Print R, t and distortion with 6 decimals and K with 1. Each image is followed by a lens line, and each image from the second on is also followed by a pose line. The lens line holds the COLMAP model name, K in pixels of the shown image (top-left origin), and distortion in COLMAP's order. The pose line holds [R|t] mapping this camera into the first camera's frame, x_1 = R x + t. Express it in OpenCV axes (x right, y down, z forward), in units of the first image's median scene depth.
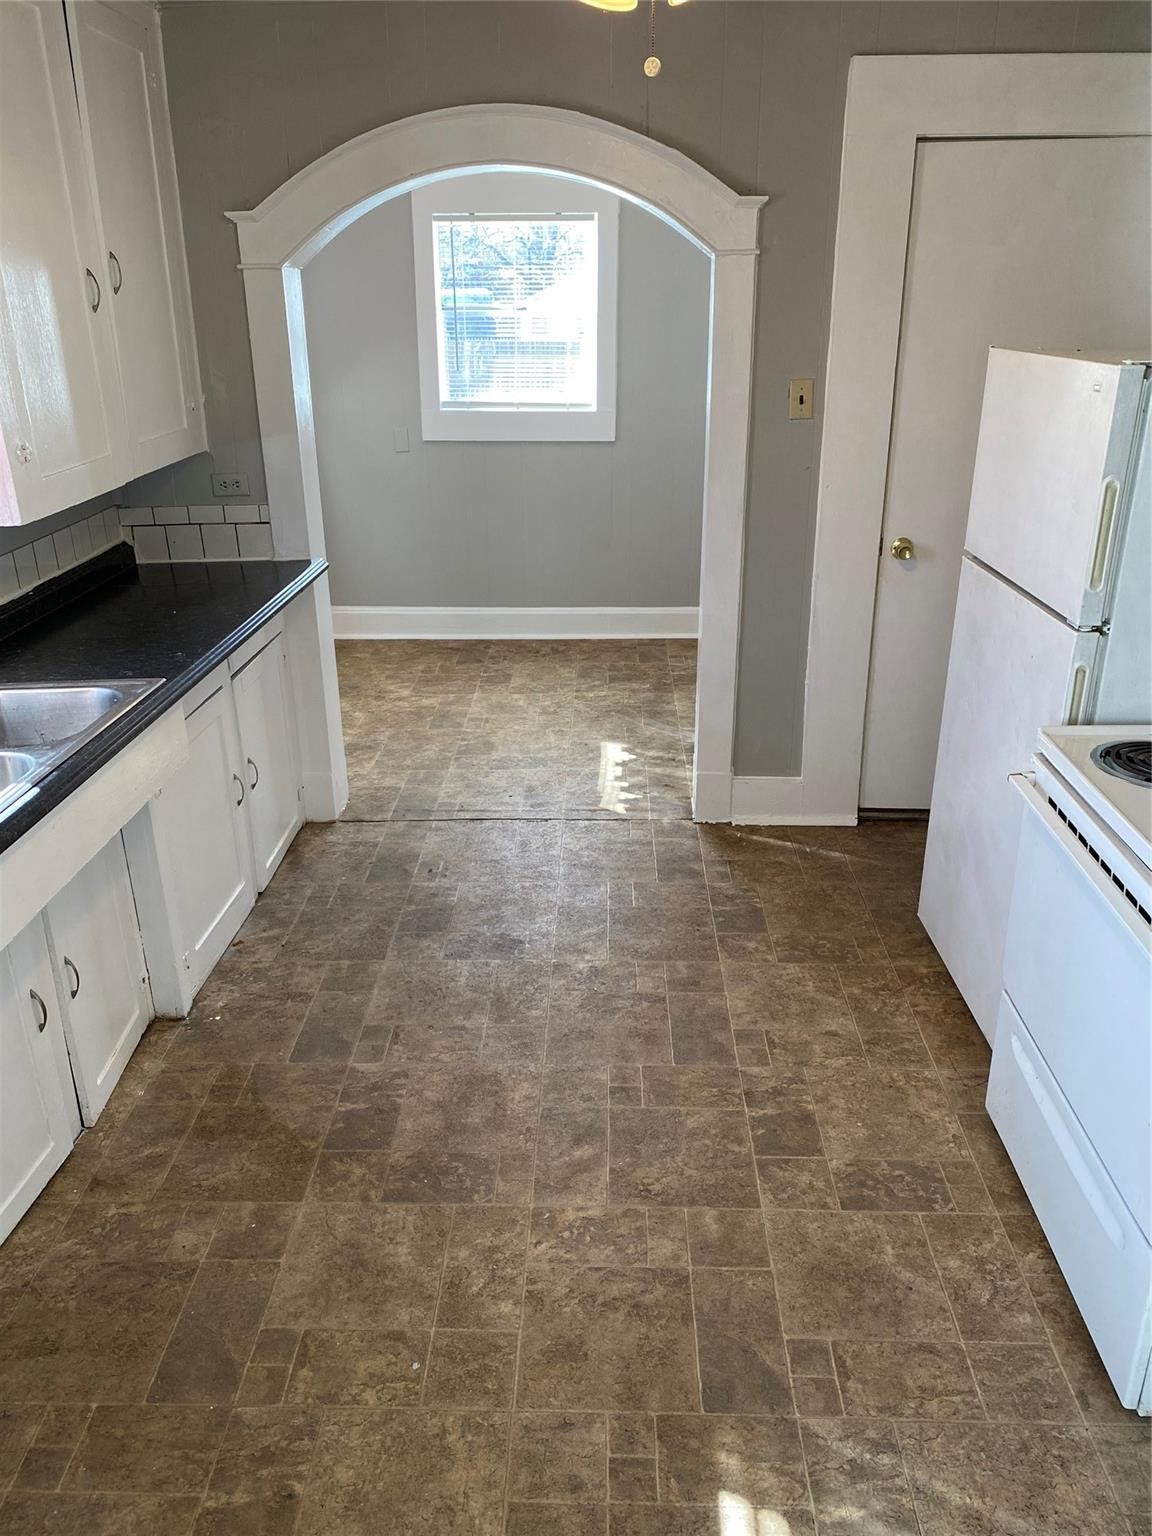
lens RADIAL K [[1179.6, 0, 571.7], [0, 1179.6, 754.1], [0, 0, 1]] dist [0.029703, -0.038351]
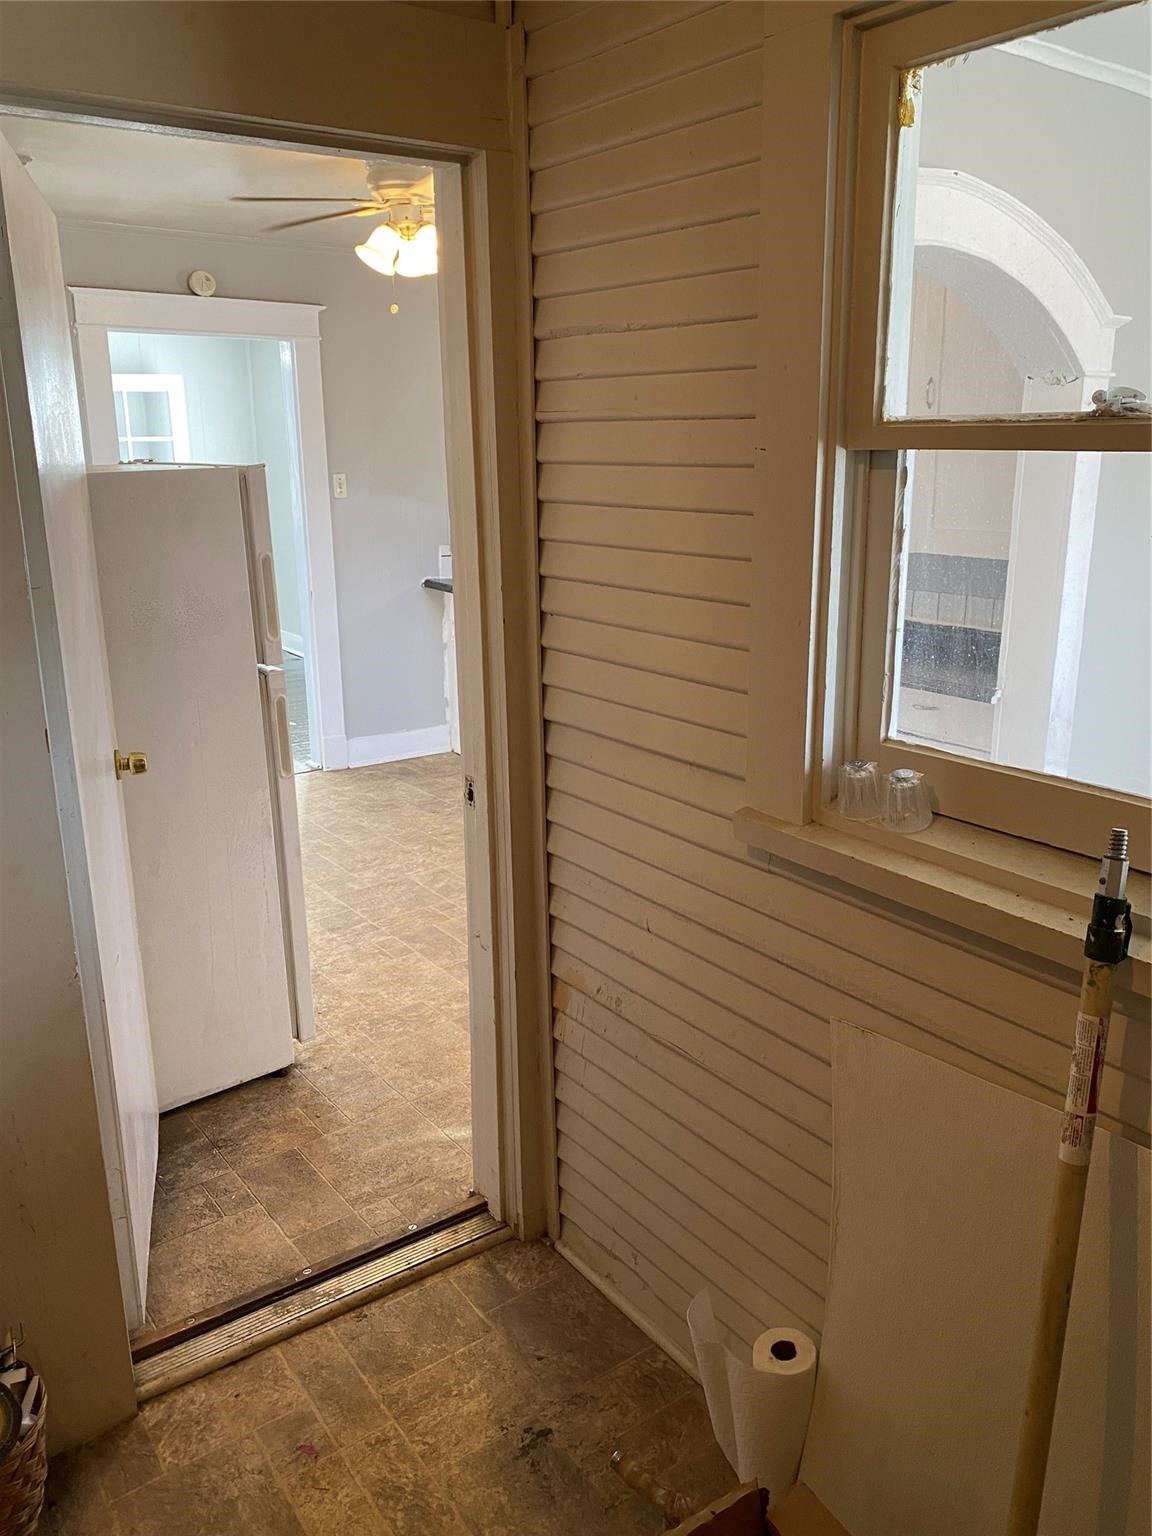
lens RADIAL K [[1179.6, 0, 602.0], [0, 1179.6, 750.0], [0, 0, 1]] dist [0.029703, -0.038351]
pose [[-0.767632, 0.180655, -0.614902, 0.830829], [-0.220902, 0.826072, 0.518466, -0.763189], [0.601617, 0.533825, -0.594213, 1.984710]]
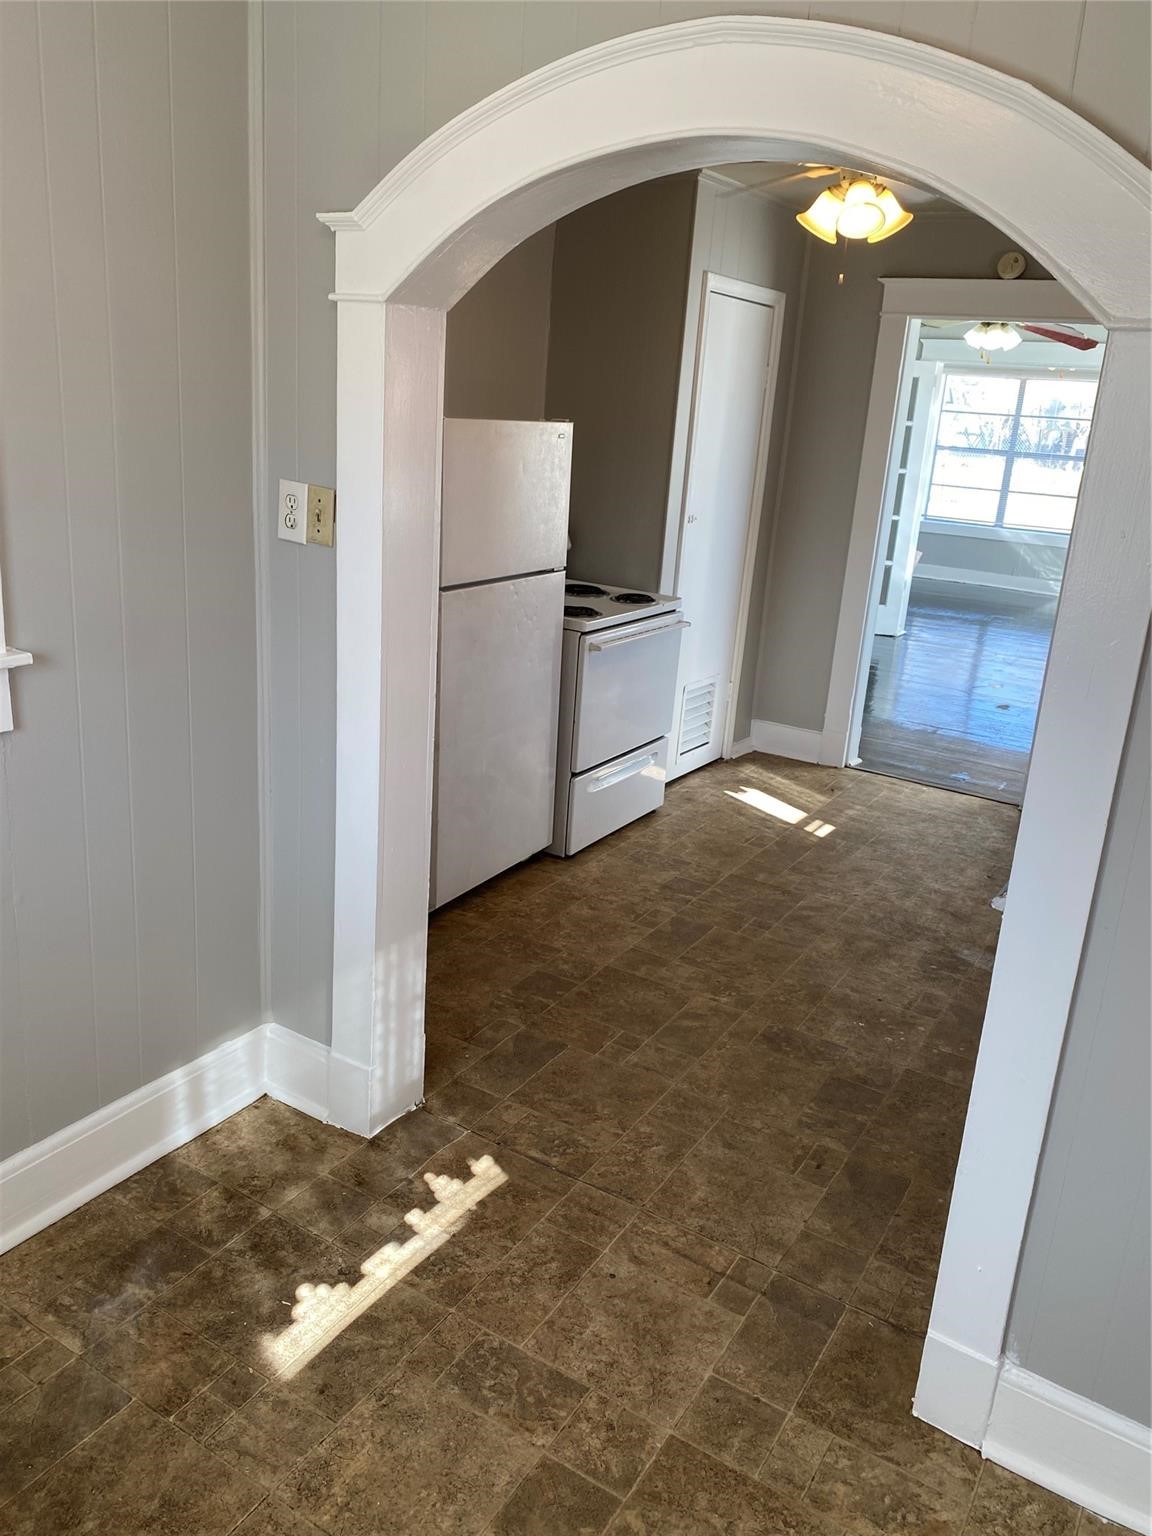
lens RADIAL K [[1179.6, 0, 574.5], [0, 1179.6, 746.7], [0, 0, 1]] dist [0.029703, -0.038351]
pose [[-0.867816, -0.185602, 0.460920, -0.394893], [0.127533, 0.813344, 0.567633, -0.767592], [-0.480240, 0.551383, -0.682163, 2.023866]]
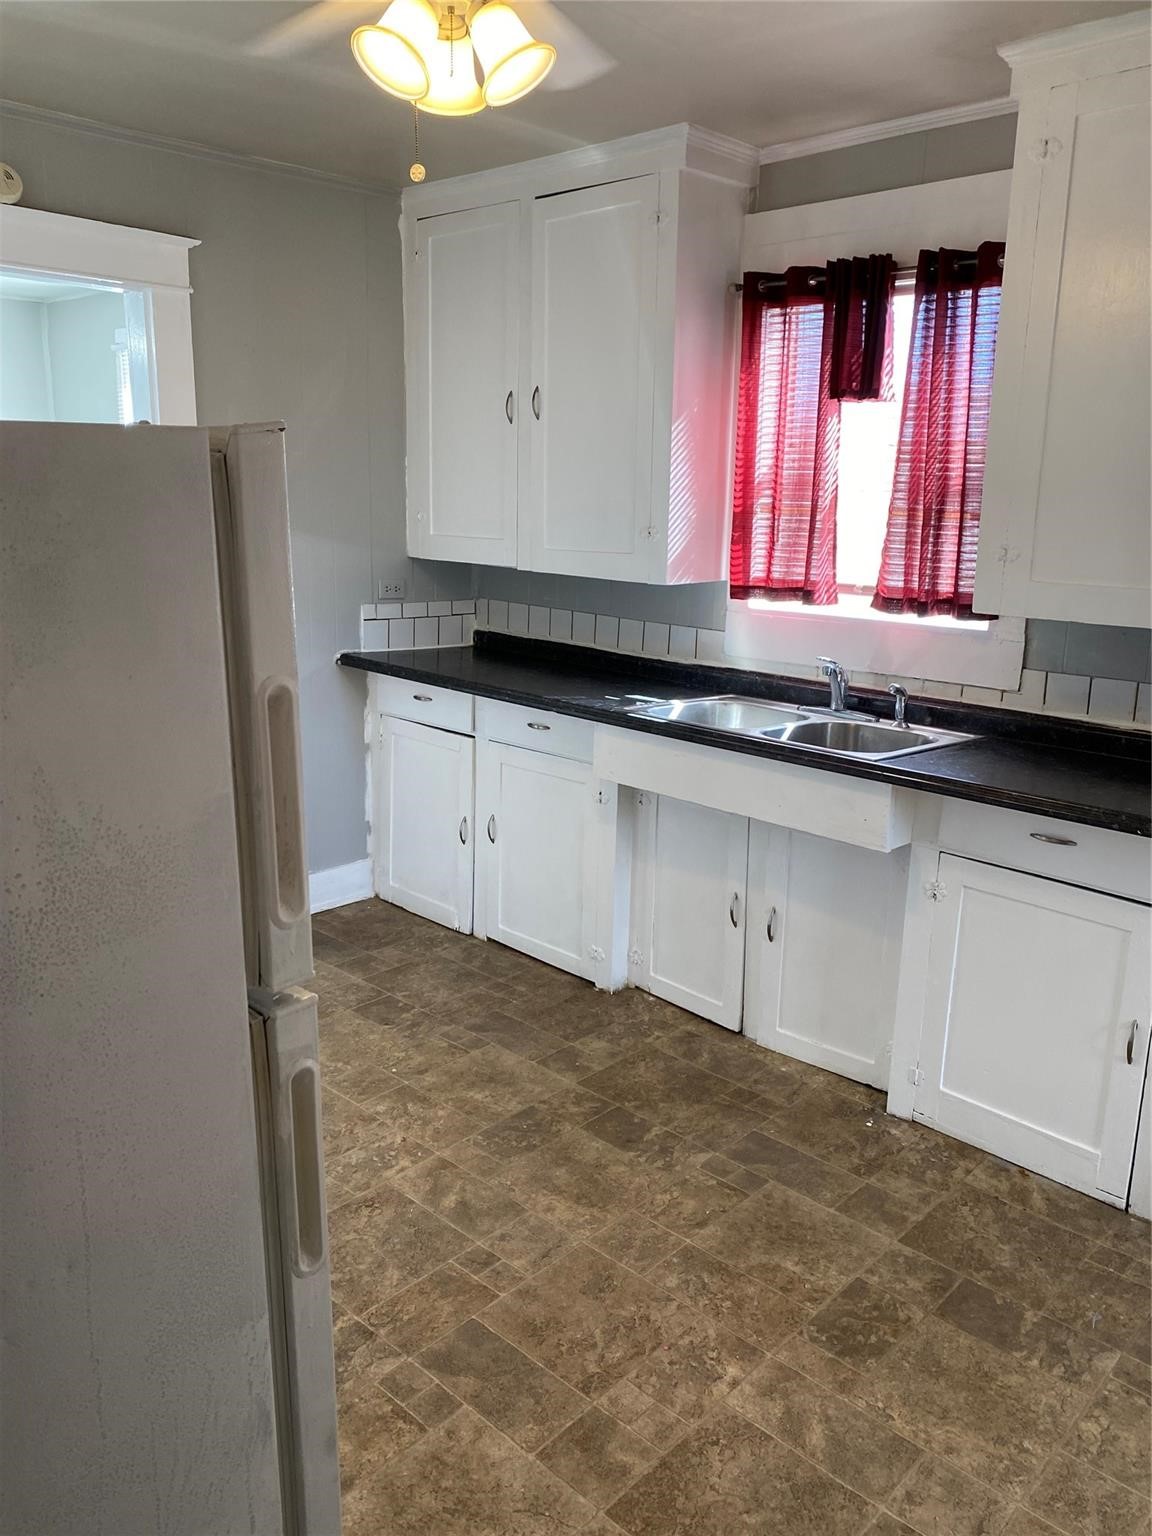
lens RADIAL K [[1179.6, 0, 592.0], [0, 1179.6, 757.7], [0, 0, 1]] dist [0.029703, -0.038351]
pose [[-0.655141, 0.173492, -0.735317, 0.587606], [-0.285692, 0.844117, 0.453704, -0.466295], [0.699407, 0.507314, -0.503450, 1.337421]]
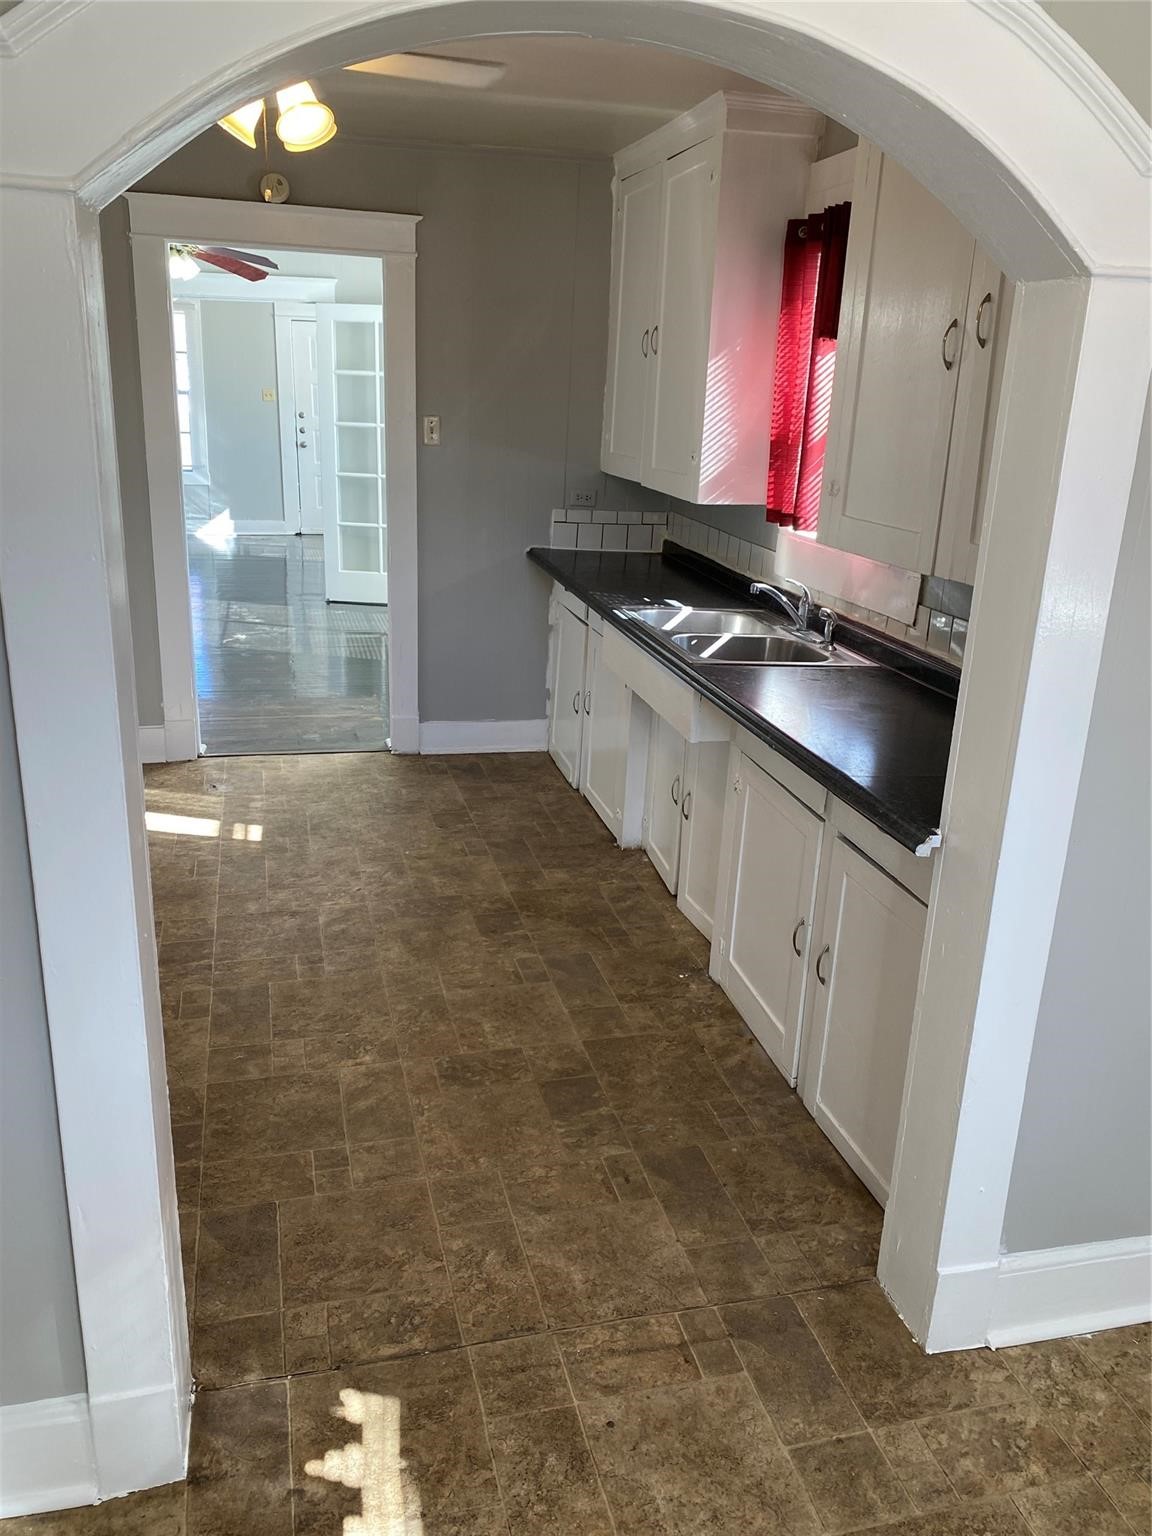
lens RADIAL K [[1179.6, 0, 582.5], [0, 1179.6, 749.1], [0, 0, 1]] dist [0.029703, -0.038351]
pose [[-0.957668, 0.063334, -0.280821, 0.109574], [-0.127837, 0.780476, 0.611976, -0.712969], [0.257933, 0.621970, -0.739340, 1.903052]]
